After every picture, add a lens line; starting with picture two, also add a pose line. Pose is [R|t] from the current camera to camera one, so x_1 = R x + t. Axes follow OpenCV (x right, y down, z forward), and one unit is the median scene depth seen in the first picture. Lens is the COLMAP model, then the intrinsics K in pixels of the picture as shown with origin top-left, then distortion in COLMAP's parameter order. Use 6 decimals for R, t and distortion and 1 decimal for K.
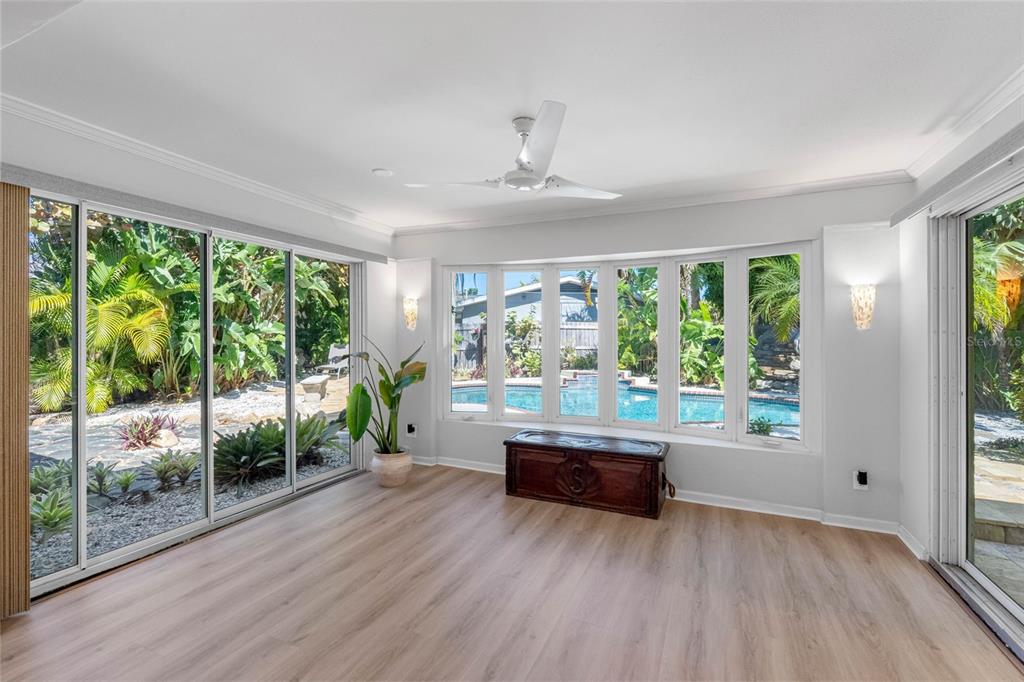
lens RADIAL K [[458.5, 0, 508.3], [0, 458.5, 334.4], [0, 0, 1]] dist [-0.001319, -0.000141]
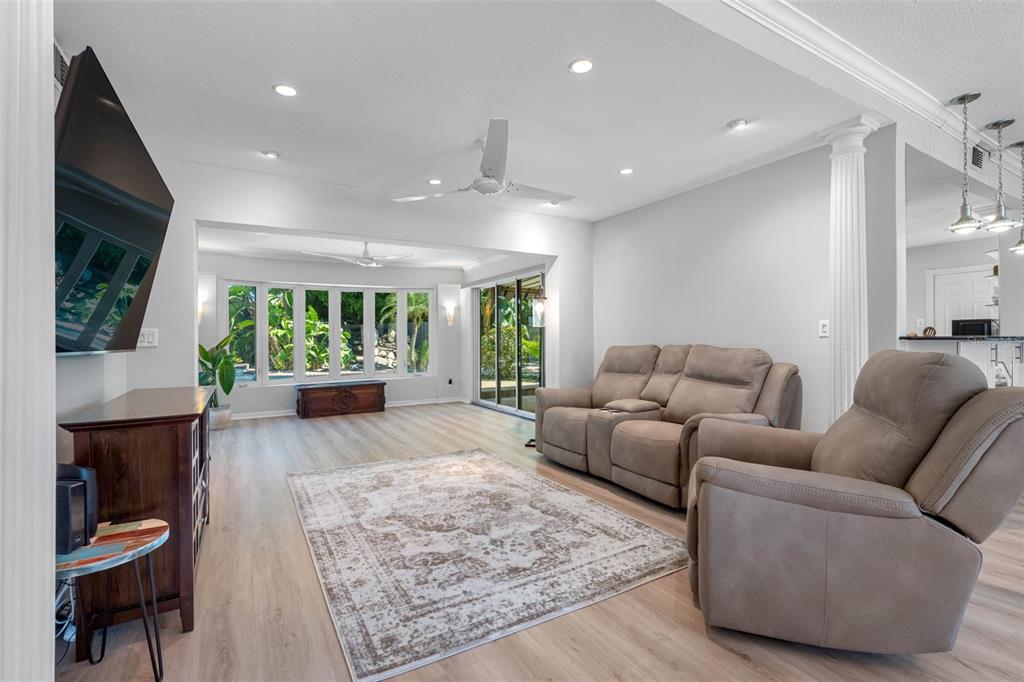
lens RADIAL K [[458.5, 0, 508.3], [0, 458.5, 334.4], [0, 0, 1]] dist [-0.001319, -0.000141]
pose [[0.571287, -0.005469, 0.820732, -0.970020], [0.009615, 0.999954, -0.000029, 0.037745], [-0.820694, 0.007908, 0.571313, -0.629731]]
